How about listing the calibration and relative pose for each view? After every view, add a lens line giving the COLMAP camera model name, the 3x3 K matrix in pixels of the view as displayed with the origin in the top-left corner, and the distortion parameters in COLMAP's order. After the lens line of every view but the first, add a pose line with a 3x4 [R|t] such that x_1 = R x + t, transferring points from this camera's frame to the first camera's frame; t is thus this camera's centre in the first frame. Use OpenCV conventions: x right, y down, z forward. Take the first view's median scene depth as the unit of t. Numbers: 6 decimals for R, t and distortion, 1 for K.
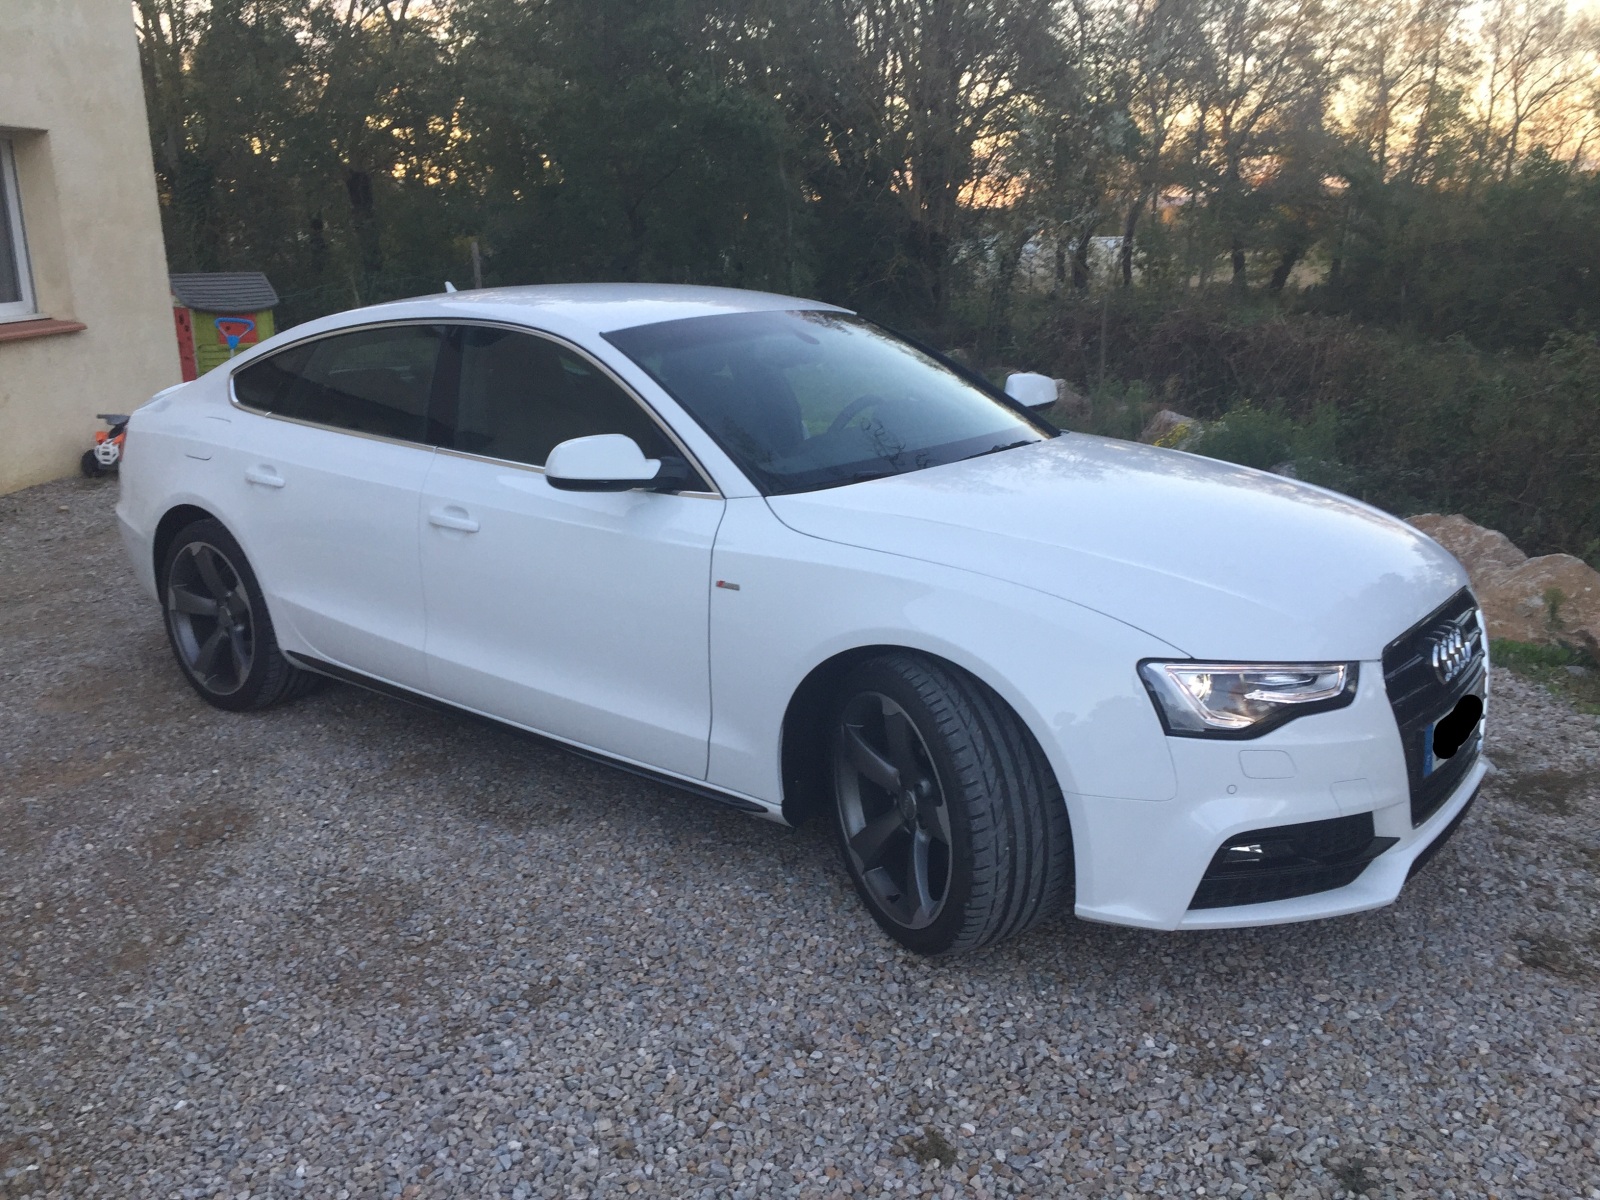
lens RADIAL K [[1441.5, 0, 799.8], [0, 1441.5, 596.1], [0, 0, 1]] dist [0.018368, -0.019482]
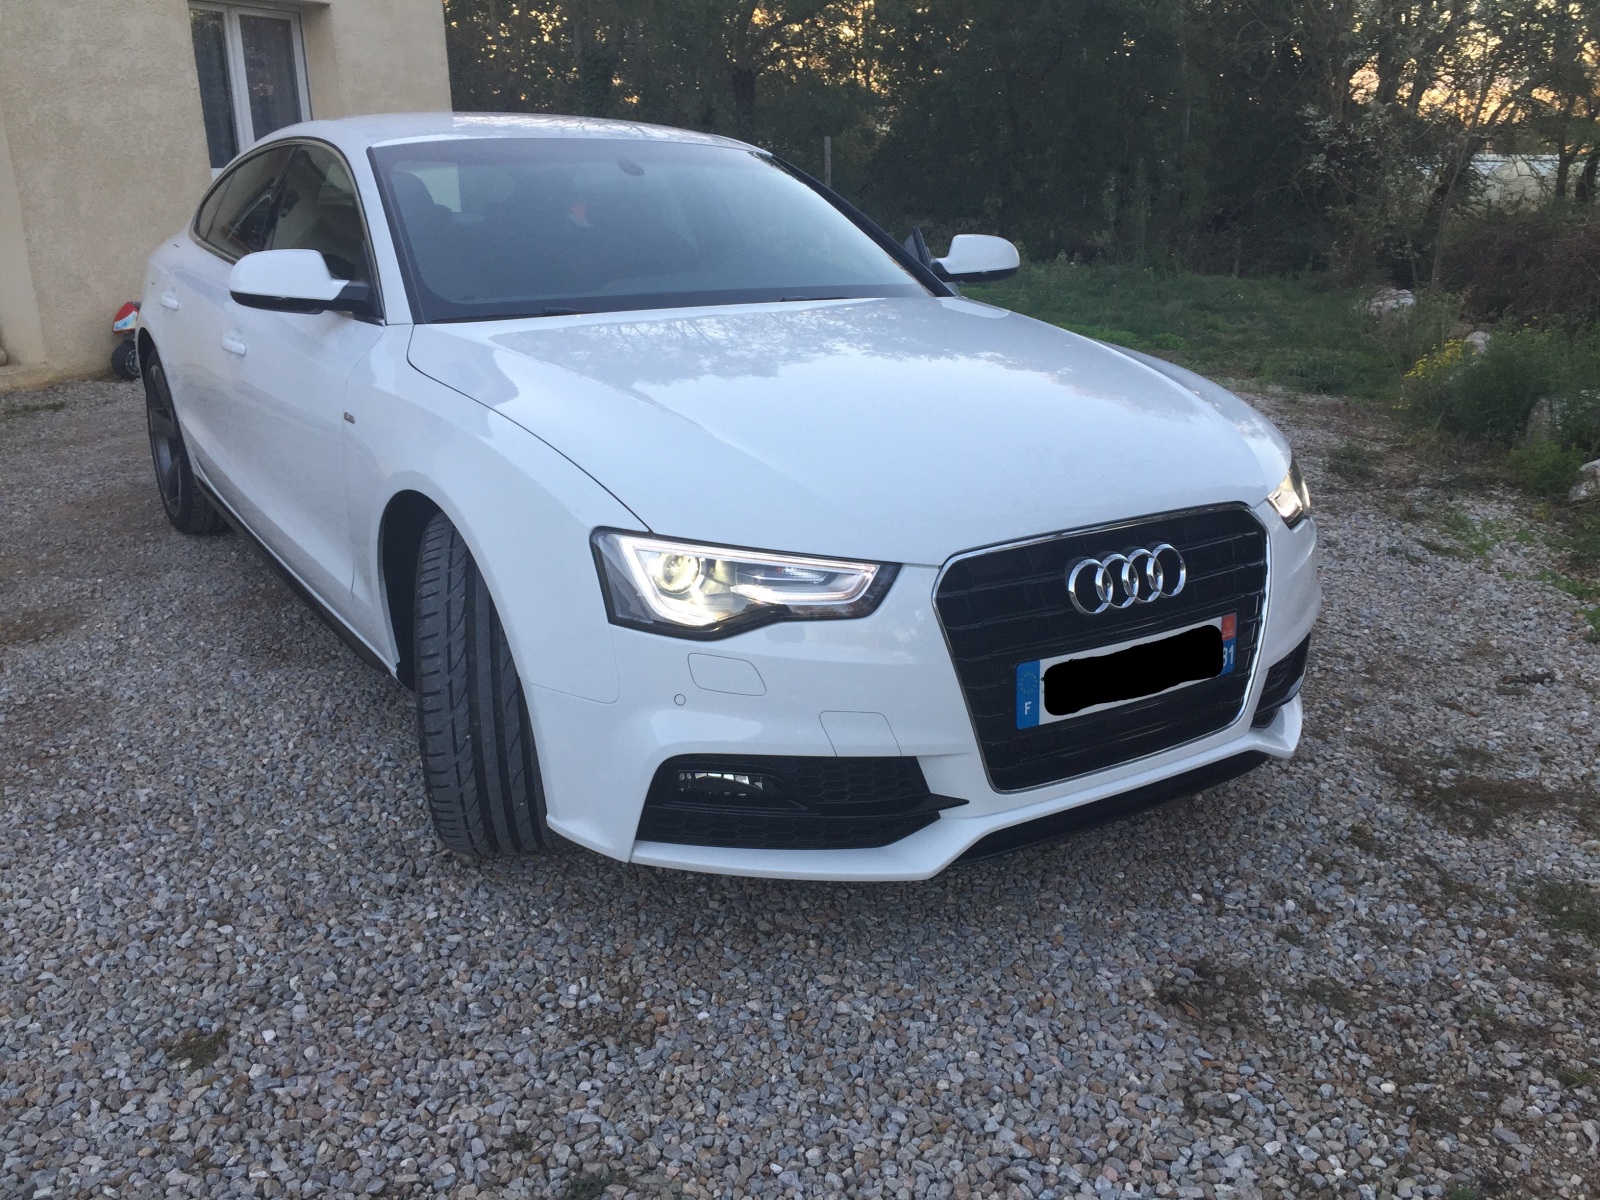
lens RADIAL K [[1441.5, 0, 799.9], [0, 1441.5, 603.4], [0, 0, 1]] dist [0.018368, -0.019482]
pose [[0.946792, 0.116986, -0.299831, 0.572568], [-0.100185, 0.992442, 0.070865, 0.017062], [0.305855, -0.037056, 0.951357, 0.252881]]
